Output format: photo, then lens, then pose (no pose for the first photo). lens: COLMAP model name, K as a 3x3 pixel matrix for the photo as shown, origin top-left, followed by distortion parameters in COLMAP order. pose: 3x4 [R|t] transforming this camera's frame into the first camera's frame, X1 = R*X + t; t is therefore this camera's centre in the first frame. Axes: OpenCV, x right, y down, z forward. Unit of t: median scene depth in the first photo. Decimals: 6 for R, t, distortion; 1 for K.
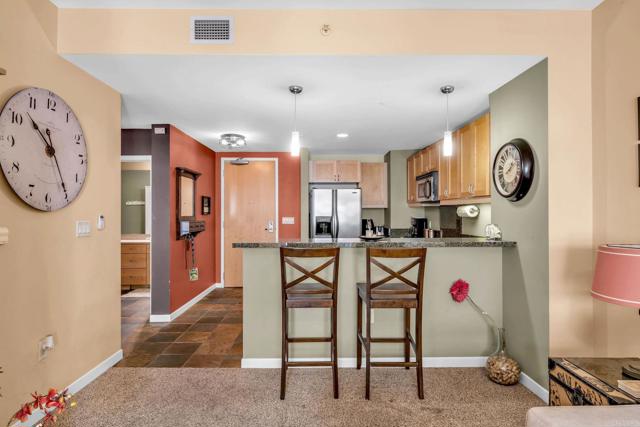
lens RADIAL K [[321.9, 0, 325.4], [0, 321.9, 209.7], [0, 0, 1]] dist [0.008871, -0.003084]
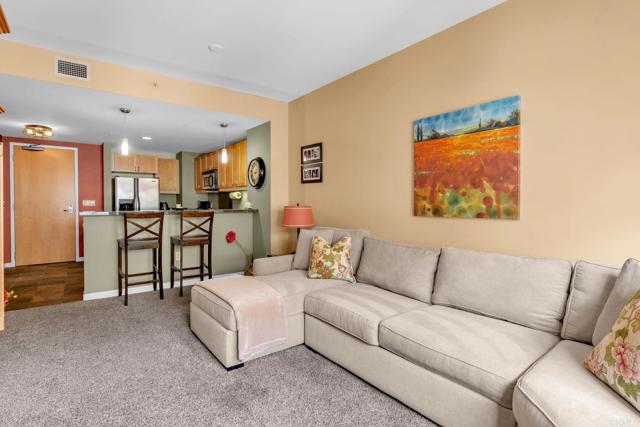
lens RADIAL K [[321.9, 0, 324.0], [0, 321.9, 209.5], [0, 0, 1]] dist [0.008871, -0.003084]
pose [[0.782422, -0.012491, 0.622624, -0.272306], [-0.000687, 0.999781, 0.020922, 0.049580], [-0.622749, -0.016798, 0.782242, -0.670915]]
